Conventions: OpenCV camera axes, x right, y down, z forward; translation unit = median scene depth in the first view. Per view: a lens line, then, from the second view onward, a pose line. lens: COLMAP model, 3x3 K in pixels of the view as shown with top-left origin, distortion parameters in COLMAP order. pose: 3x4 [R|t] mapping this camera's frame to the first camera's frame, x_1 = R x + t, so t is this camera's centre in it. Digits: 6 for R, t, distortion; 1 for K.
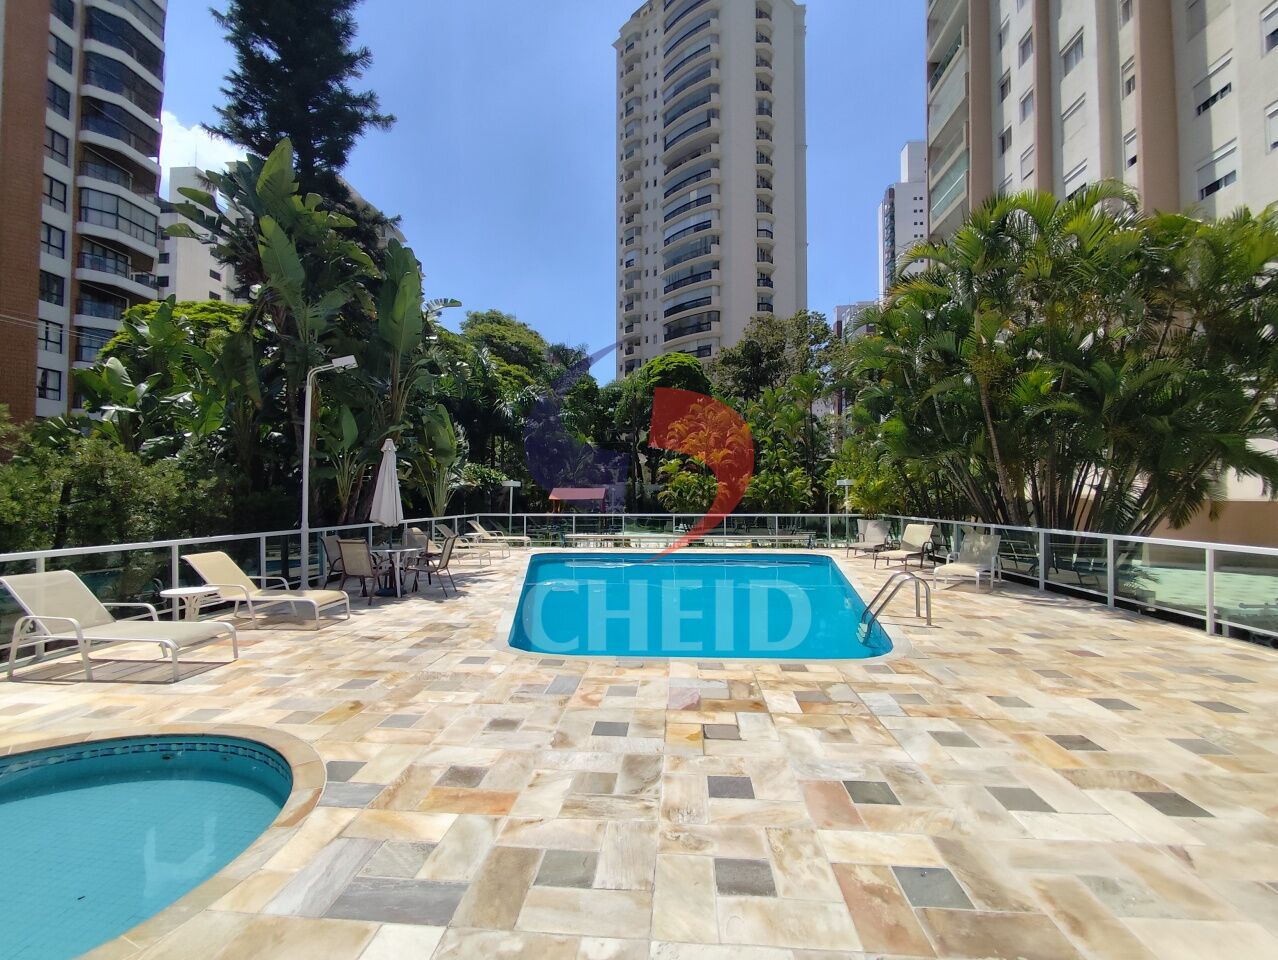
lens RADIAL K [[580.1, 0, 639.0], [0, 580.1, 480.0], [0, 0, 1]] dist [0.001143, -0.000431]
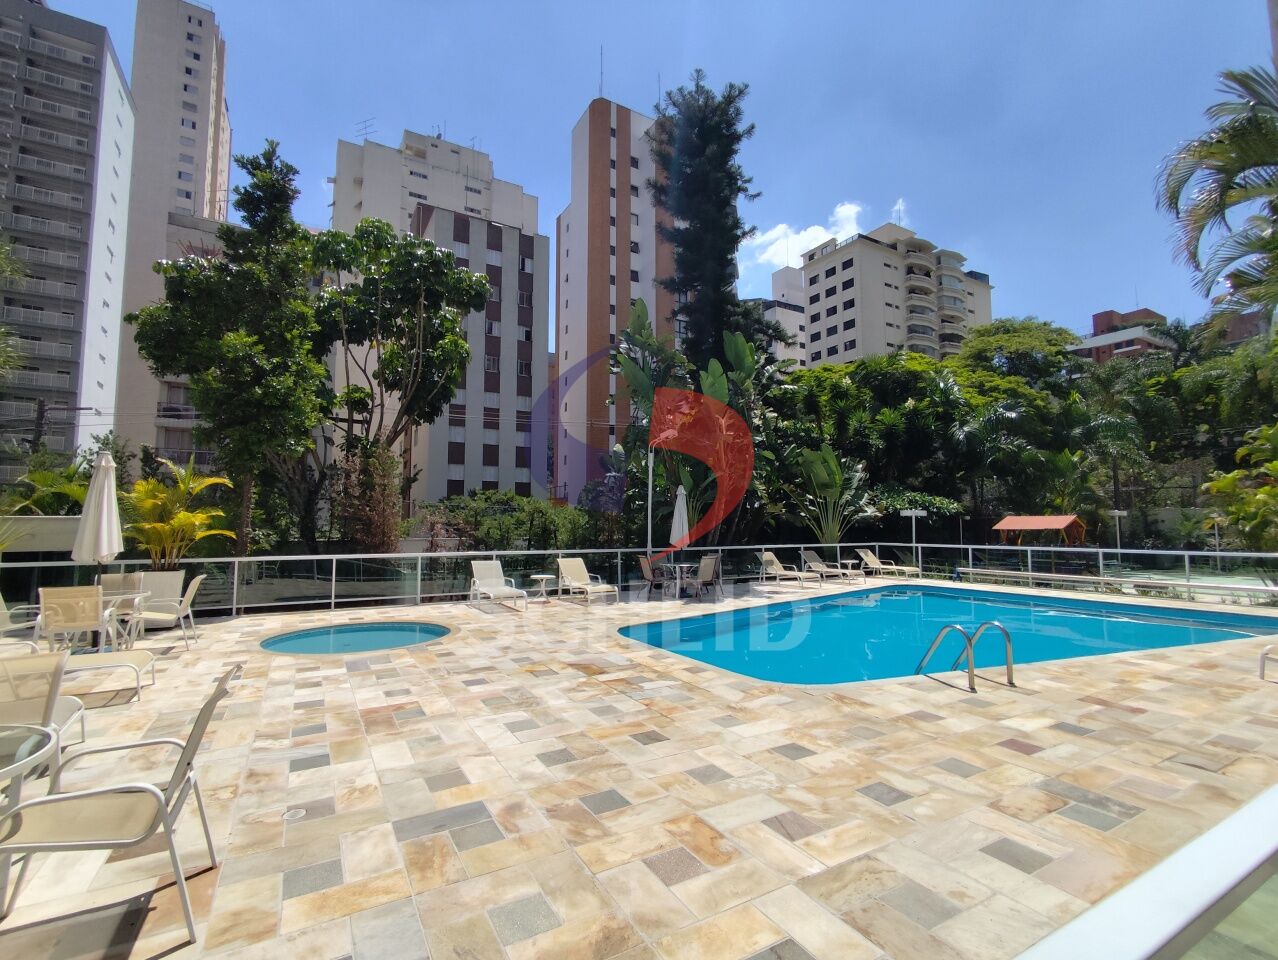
lens RADIAL K [[588.4, 0, 639.0], [0, 588.4, 480.0], [0, 0, 1]] dist [0.002722, 0.001311]
pose [[0.554654, -0.066931, -0.829385, 1.594159], [0.024675, 0.997644, -0.064008, 0.009766], [0.831715, 0.015037, 0.554999, 0.287816]]
